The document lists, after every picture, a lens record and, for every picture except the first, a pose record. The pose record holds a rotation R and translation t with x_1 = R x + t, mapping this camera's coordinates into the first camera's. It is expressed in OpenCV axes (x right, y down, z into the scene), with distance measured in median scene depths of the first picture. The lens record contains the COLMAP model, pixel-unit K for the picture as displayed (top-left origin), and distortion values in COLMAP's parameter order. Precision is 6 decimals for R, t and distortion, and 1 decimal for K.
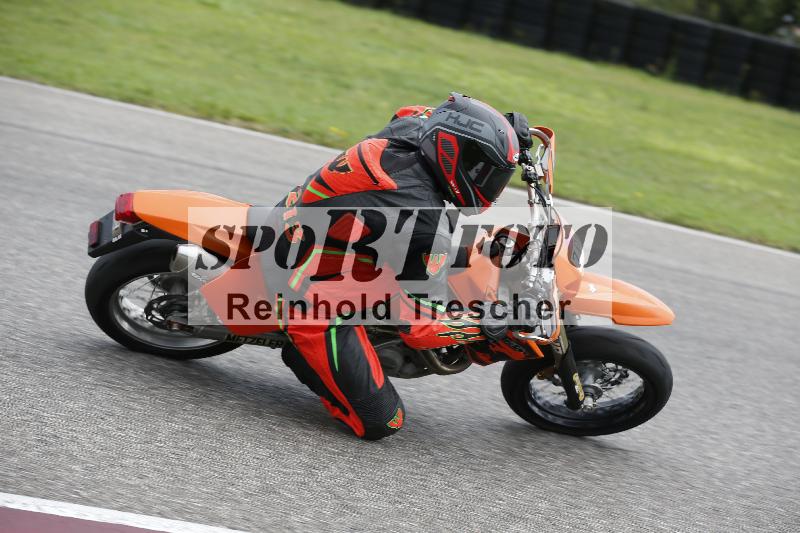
lens RADIAL K [[2841.9, 0, 400.4], [0, 2841.9, 266.1], [0, 0, 1]] dist [0.016765, -1.229581]
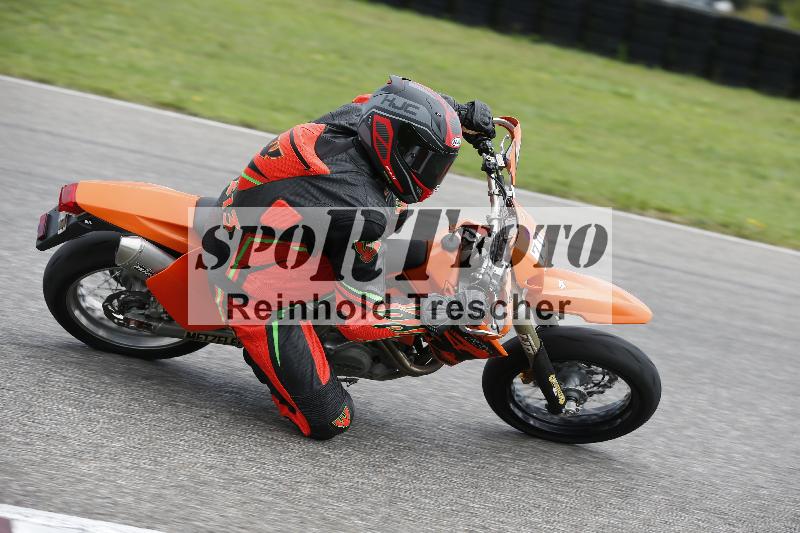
lens RADIAL K [[2841.9, 0, 400.4], [0, 2841.9, 266.1], [0, 0, 1]] dist [0.016765, -1.229581]
pose [[0.994767, 0.000499, -0.102172, 0.115369], [-0.002828, 0.999739, -0.022653, 0.024310], [0.102134, 0.022823, 0.994509, 0.045847]]
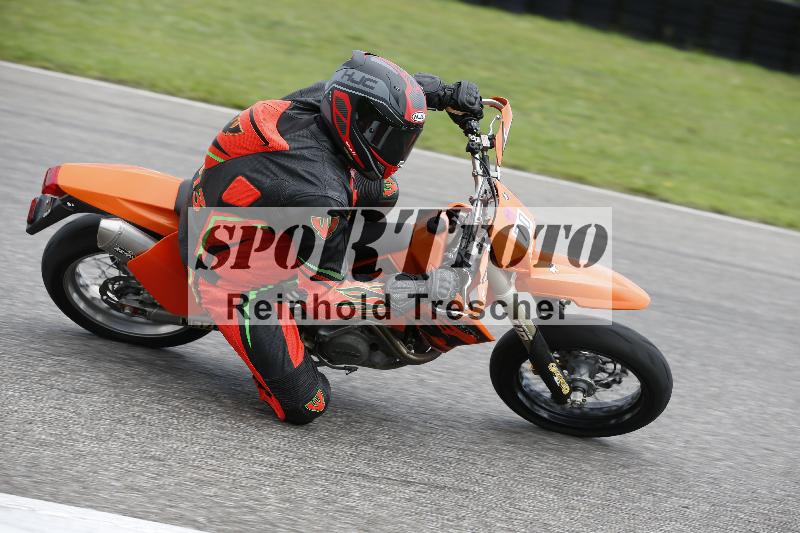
lens RADIAL K [[2841.9, 0, 400.4], [0, 2841.9, 266.1], [0, 0, 1]] dist [0.016765, -1.229581]
pose [[0.974704, -0.001909, -0.223490, 0.235429], [-0.008115, 0.999002, -0.043924, 0.050128], [0.223351, 0.044626, 0.973716, 0.085076]]
